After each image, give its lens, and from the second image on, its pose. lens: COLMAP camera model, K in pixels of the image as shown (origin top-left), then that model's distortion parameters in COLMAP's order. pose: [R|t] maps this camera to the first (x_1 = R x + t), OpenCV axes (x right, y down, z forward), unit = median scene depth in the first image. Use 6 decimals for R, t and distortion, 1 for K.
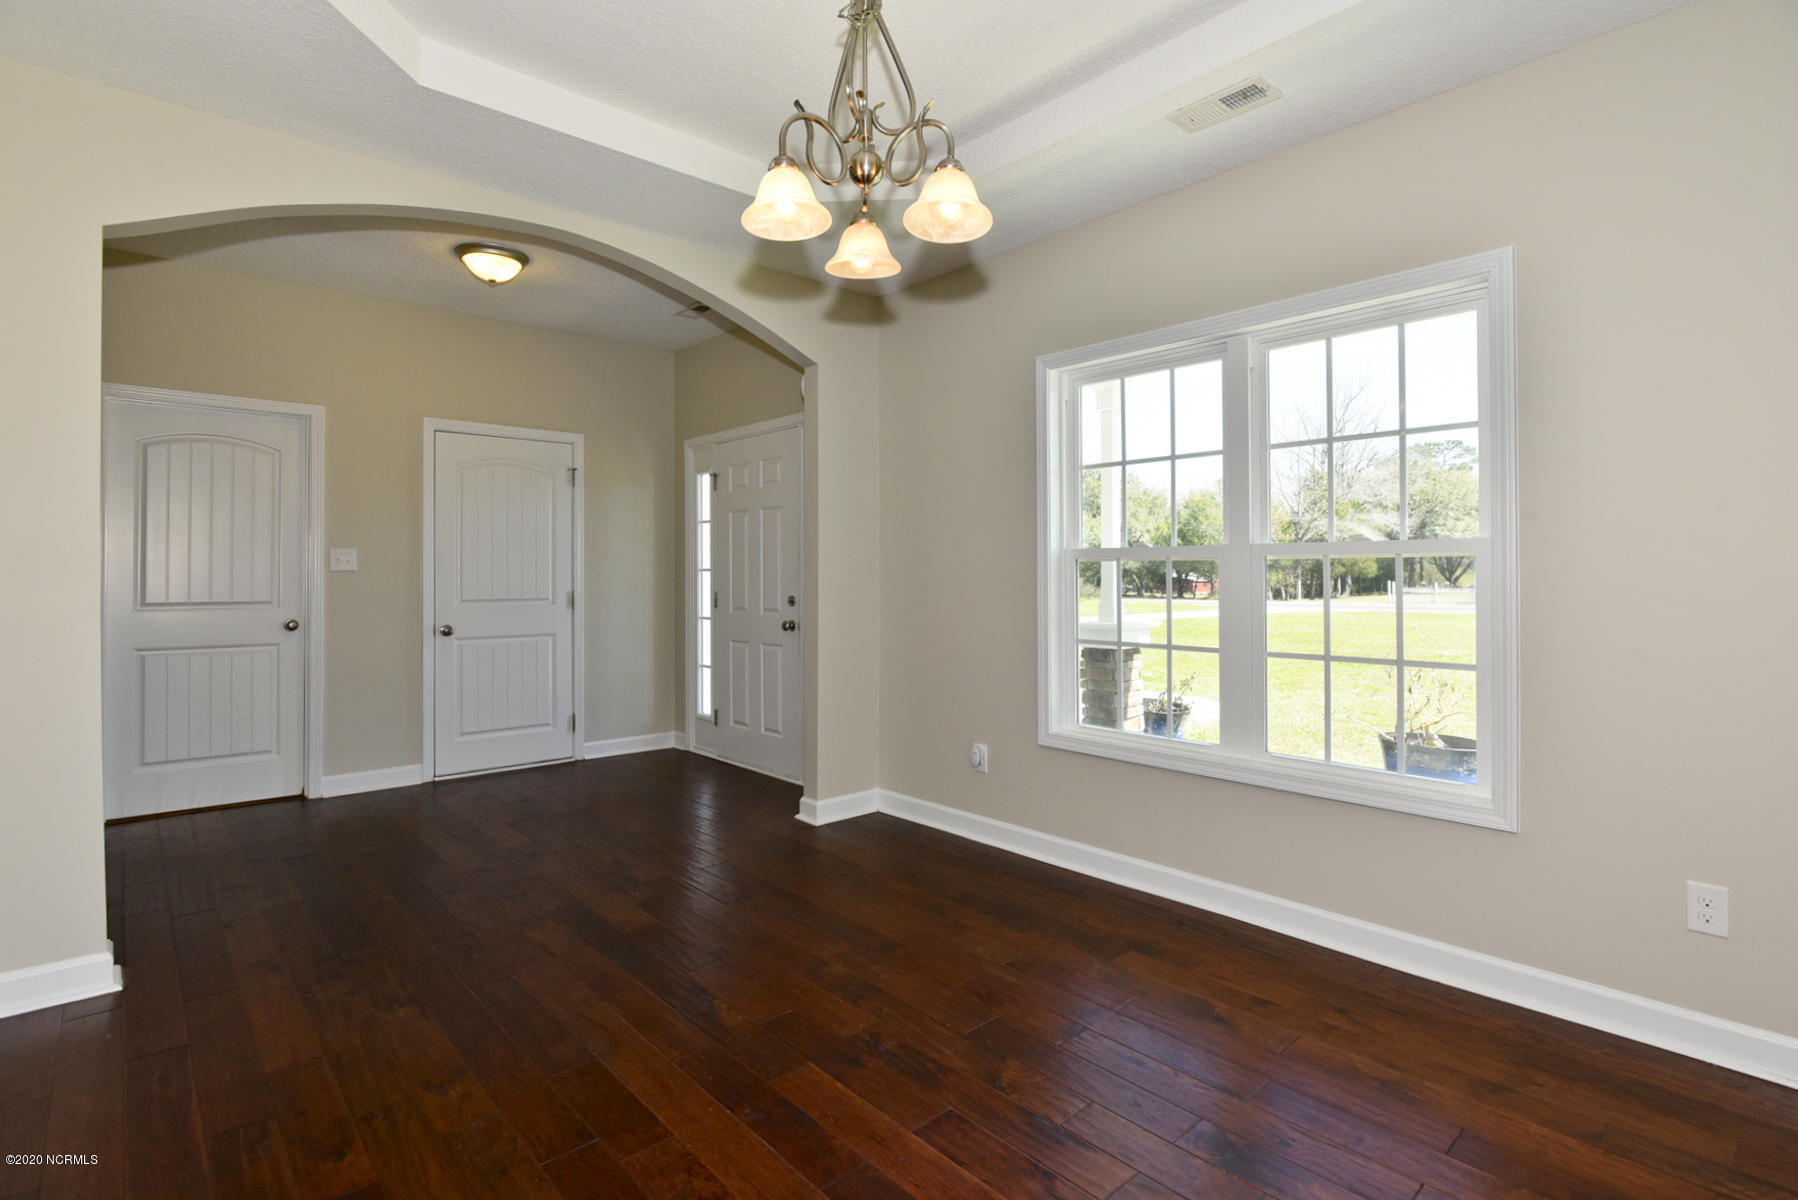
lens RADIAL K [[857.9, 0, 899.0], [0, 857.9, 600.0], [0, 0, 1]] dist [0.001405, 0.000342]
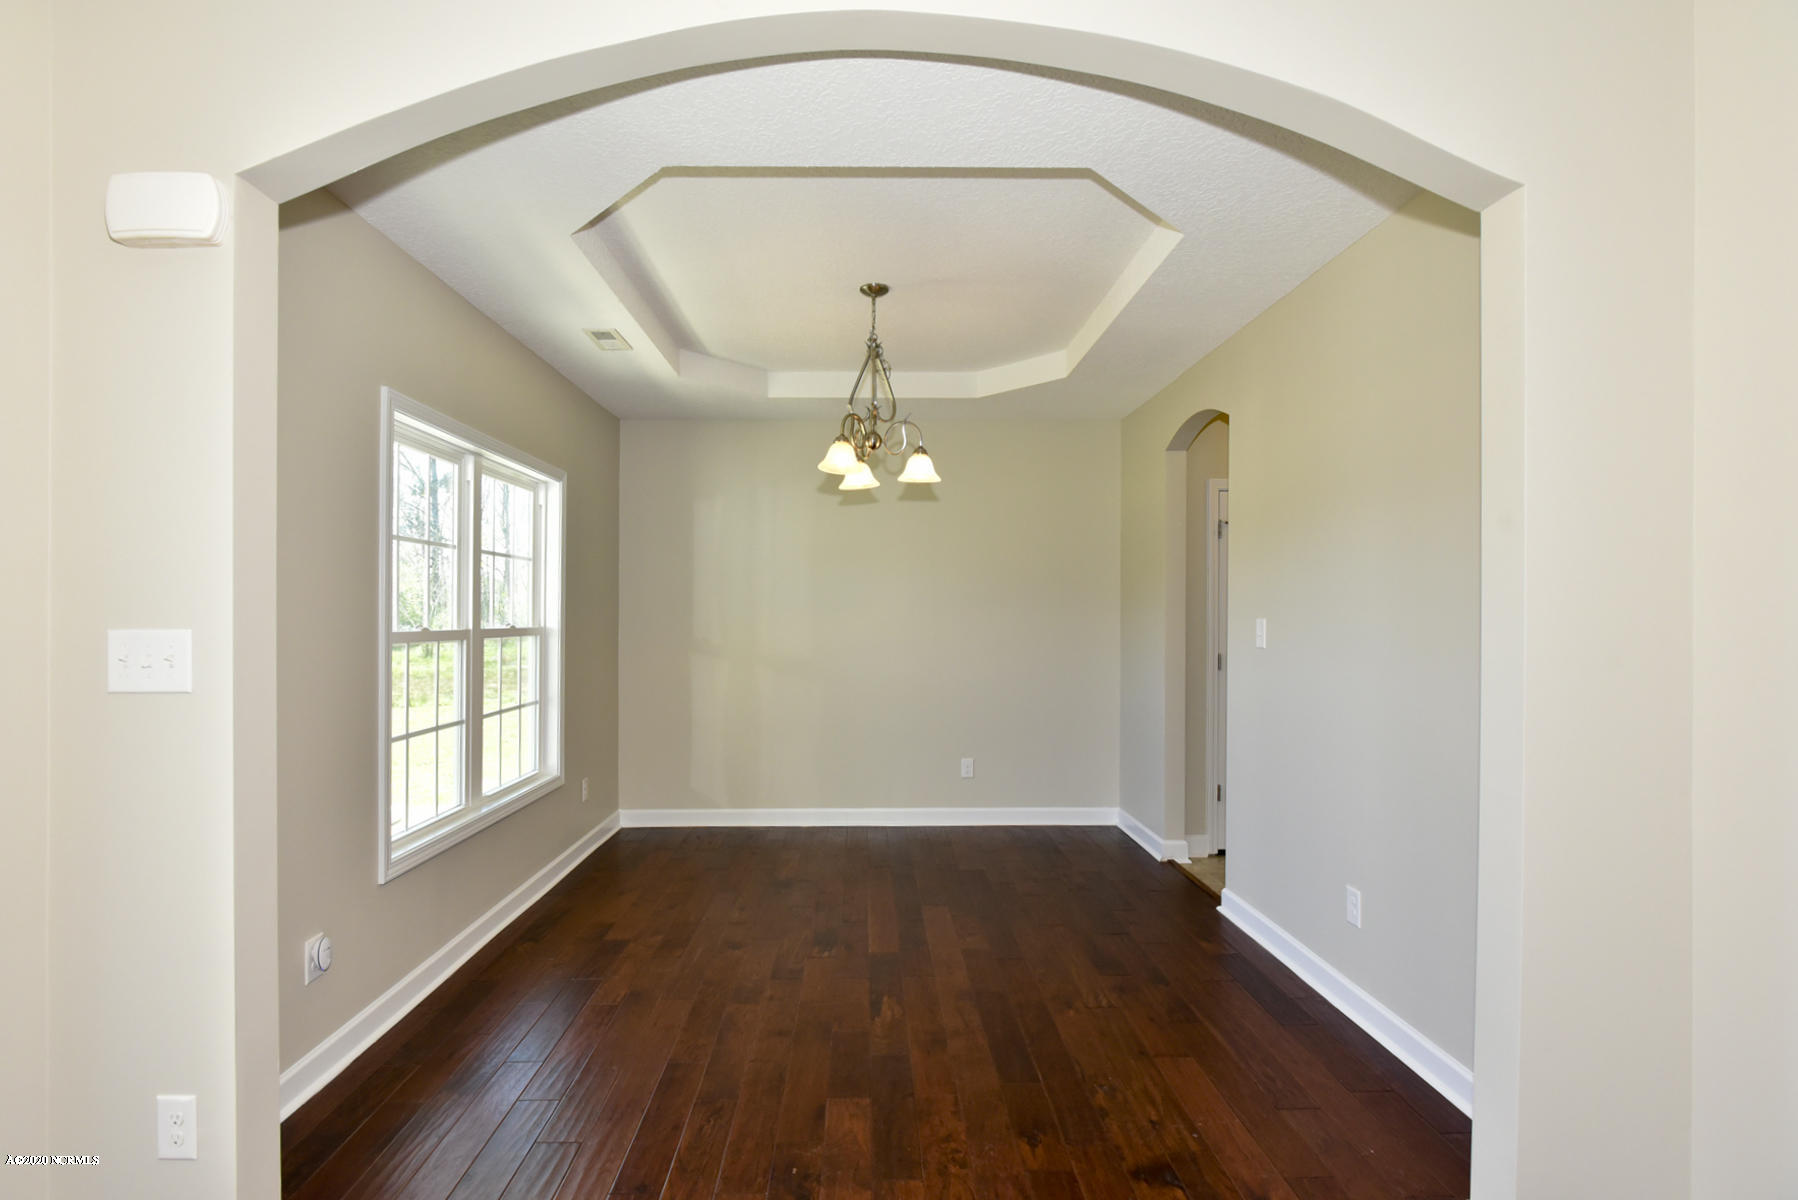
lens RADIAL K [[857.9, 0, 899.0], [0, 857.9, 600.0], [0, 0, 1]] dist [0.001405, 0.000342]
pose [[-0.761578, 0.016068, 0.647874, -0.894639], [0.028712, 0.999548, 0.008961, -0.109352], [-0.647437, 0.025426, -0.761695, 1.610095]]
